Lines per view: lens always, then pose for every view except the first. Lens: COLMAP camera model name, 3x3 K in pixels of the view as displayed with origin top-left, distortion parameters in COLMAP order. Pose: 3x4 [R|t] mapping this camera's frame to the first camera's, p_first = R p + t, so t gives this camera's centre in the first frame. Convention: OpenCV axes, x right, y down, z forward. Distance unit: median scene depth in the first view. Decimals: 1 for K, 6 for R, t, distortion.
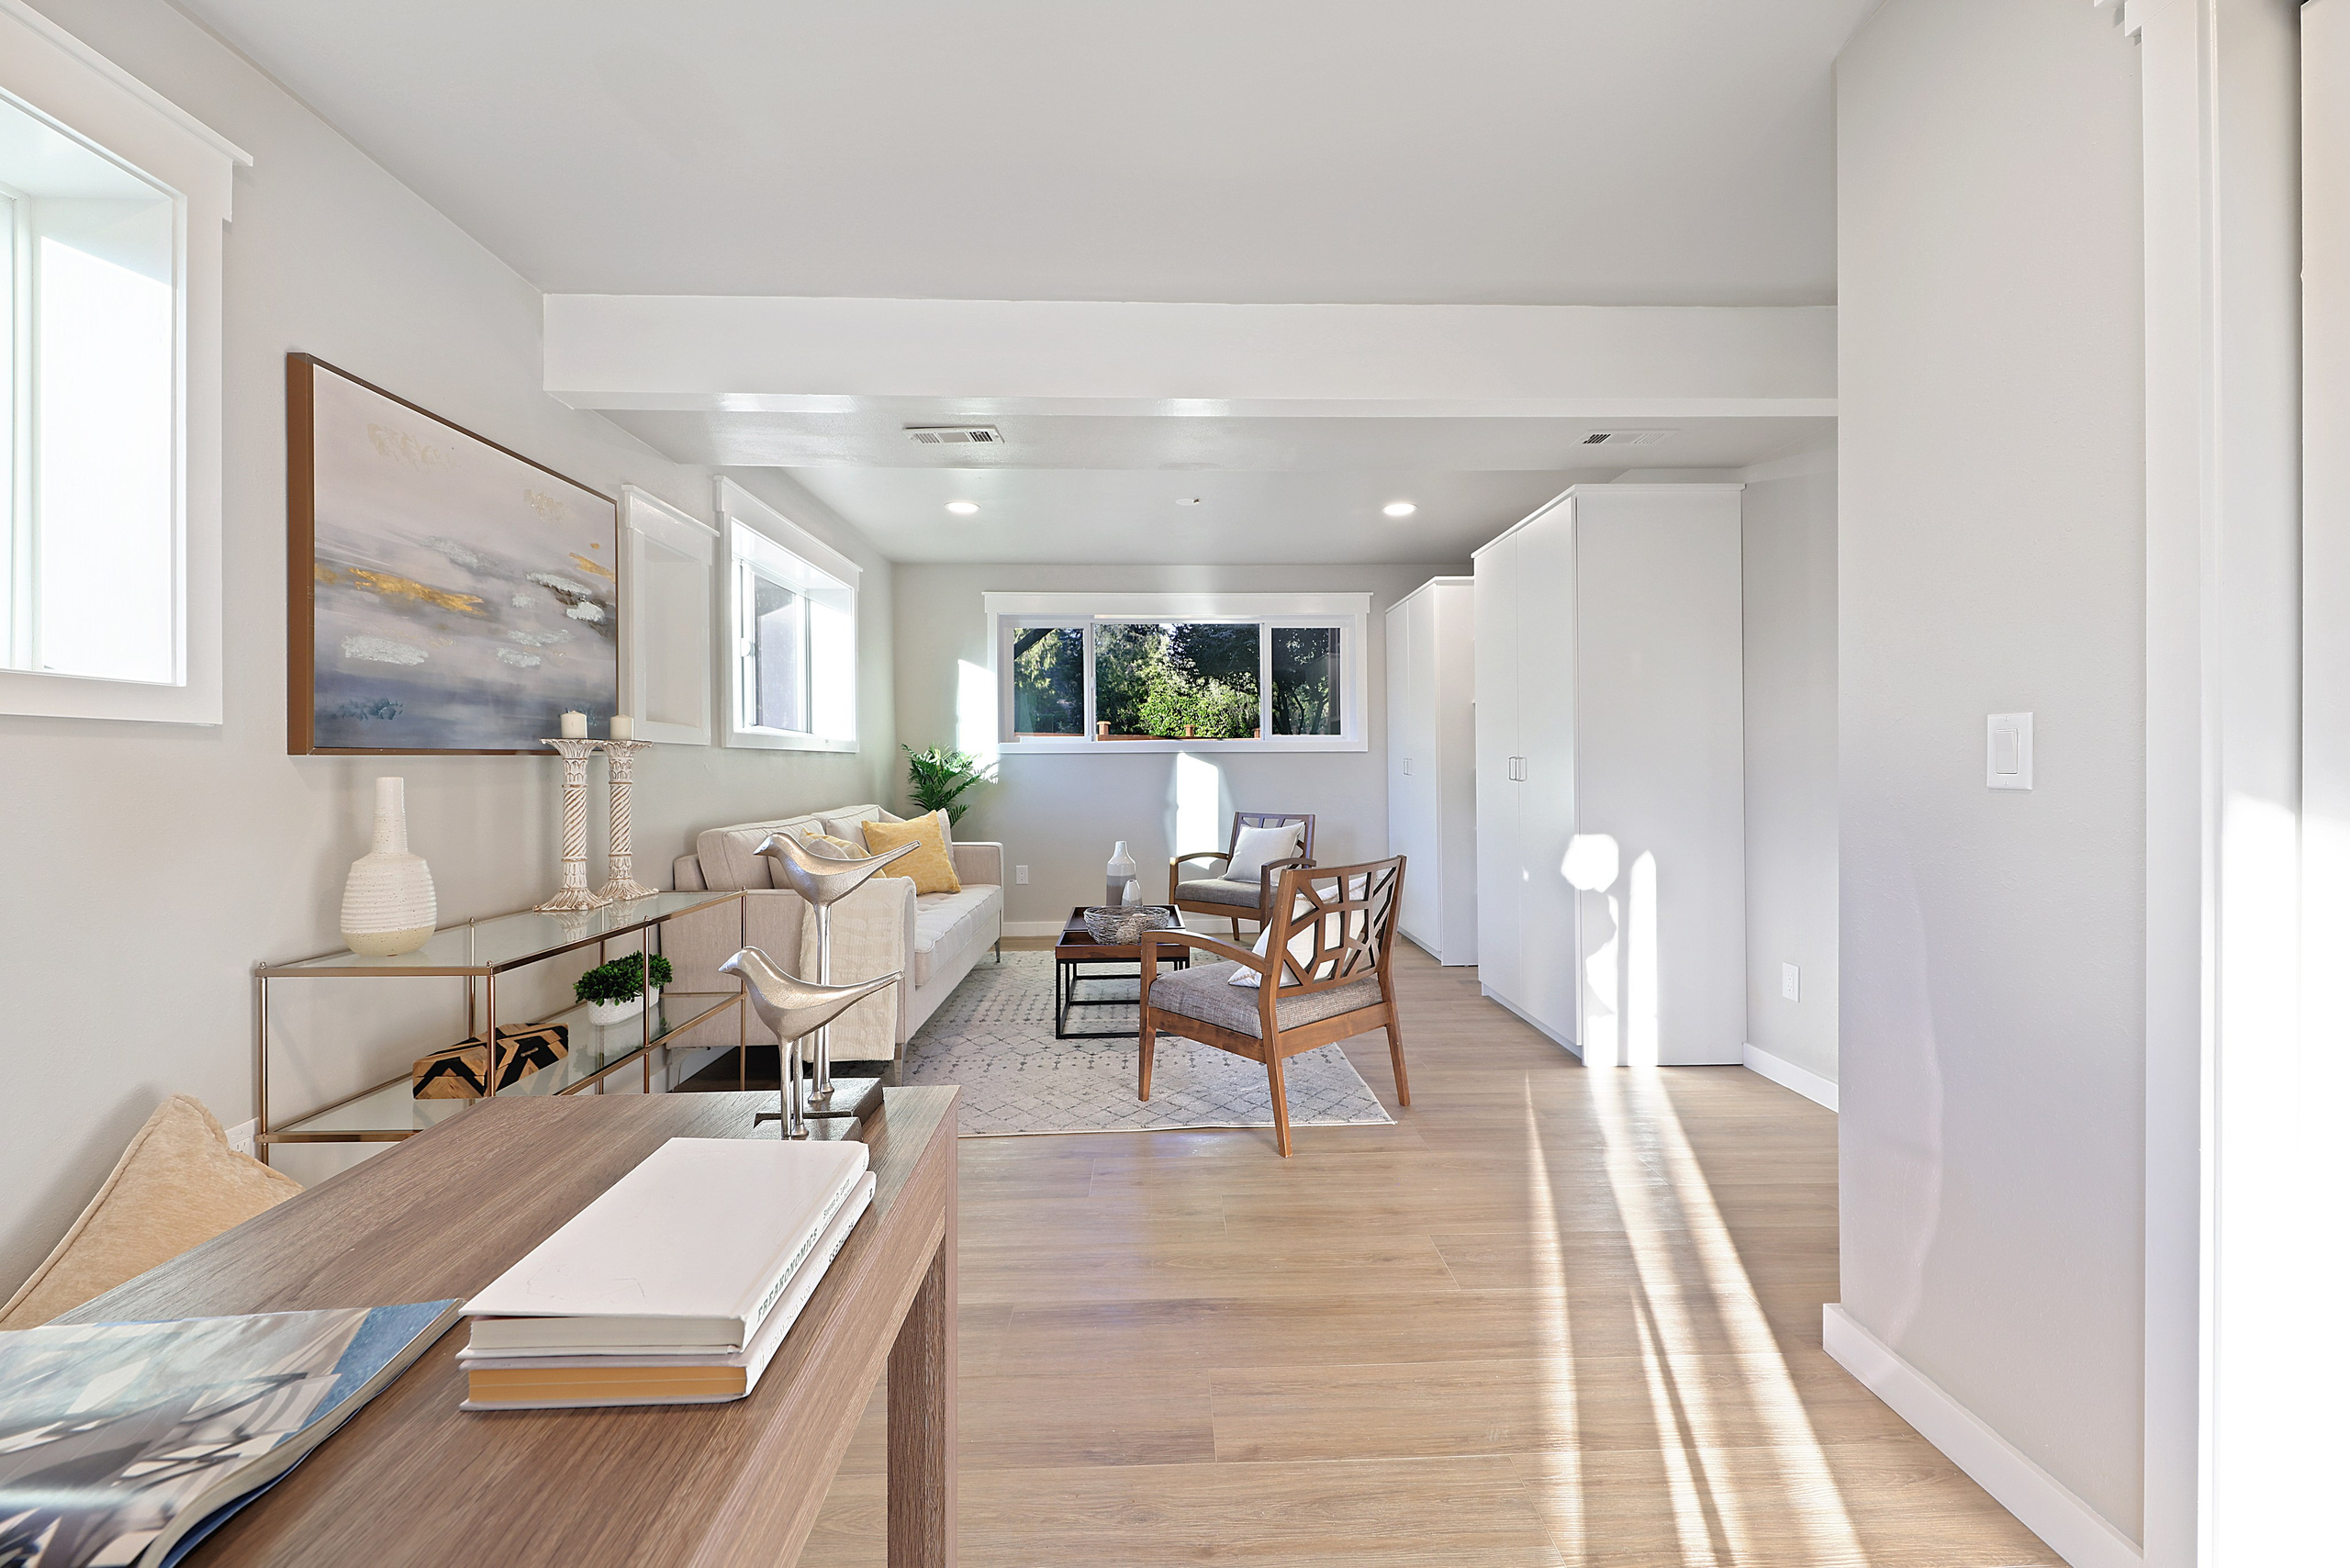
lens RADIAL K [[921.3, 0, 1179.6], [0, 921.3, 761.0], [0, 0, 1]] dist [-0.000172, -0.000006]
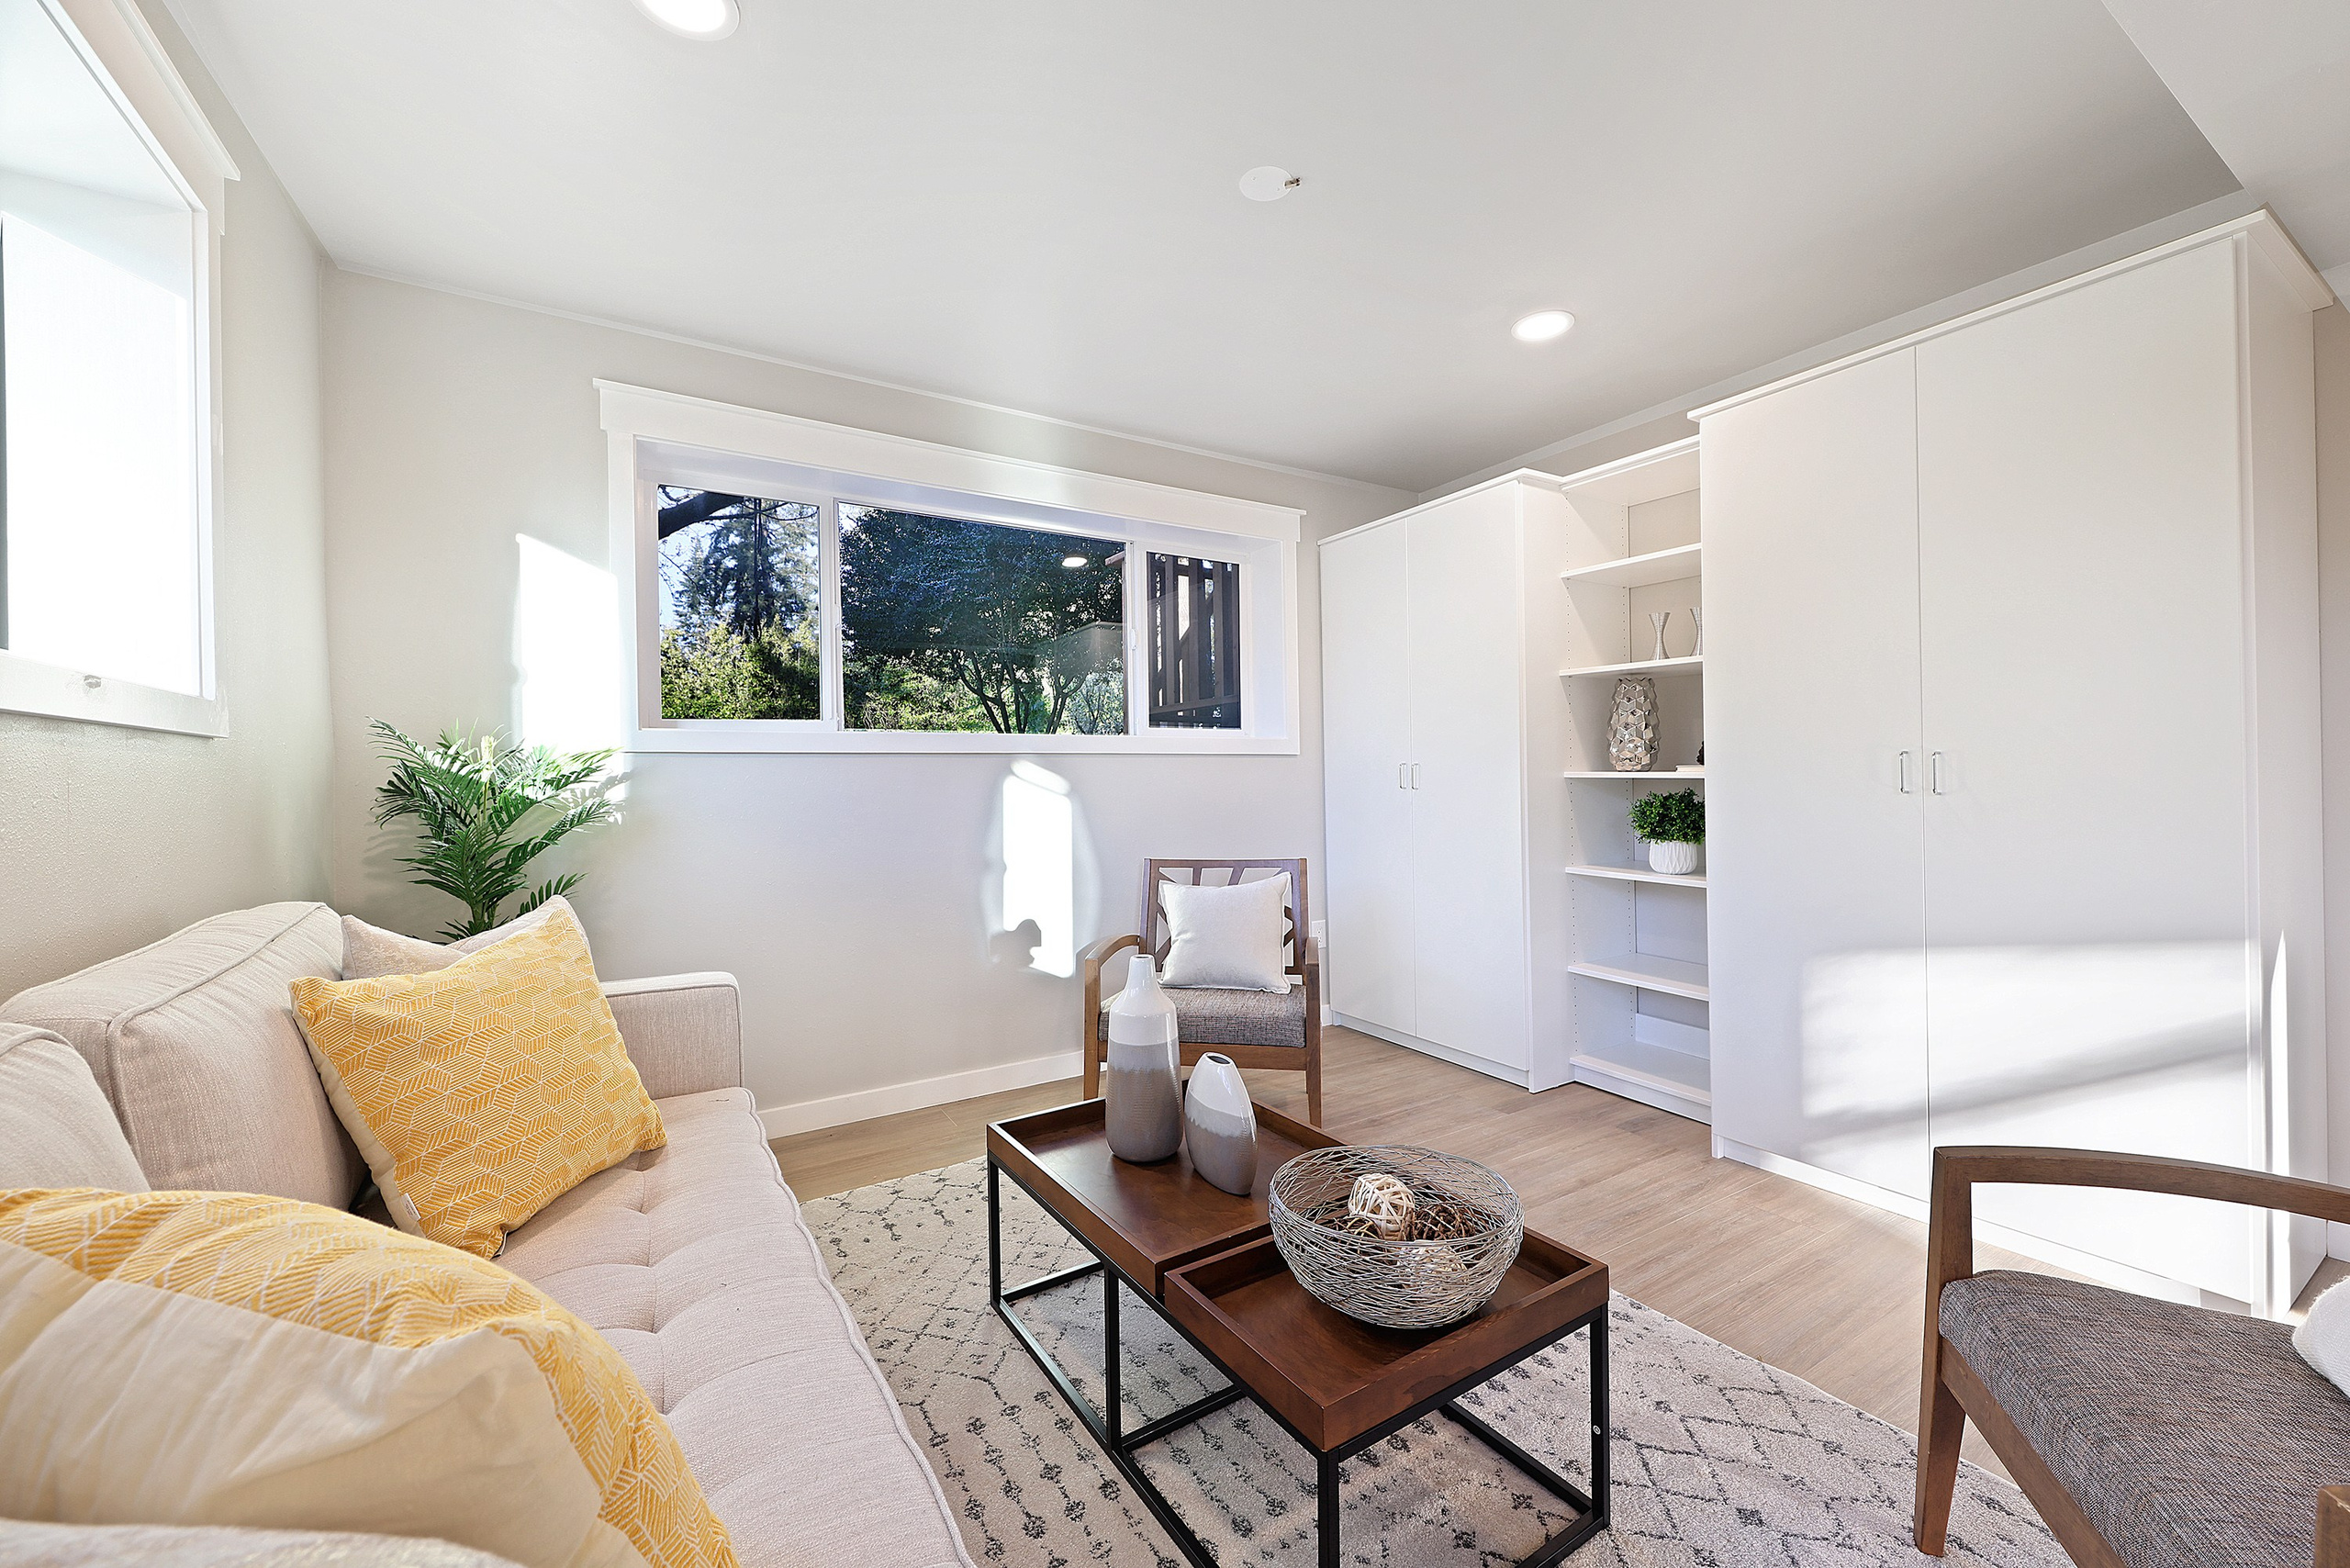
lens RADIAL K [[917.4, 0, 1178.6], [0, 917.4, 776.8], [0, 0, 1]] dist [0.000179, 0.000040]
pose [[0.861406, -0.004267, 0.507899, -0.195466], [0.005730, 0.999983, -0.001318, 0.005676], [-0.507884, 0.004045, 0.861416, 0.487977]]
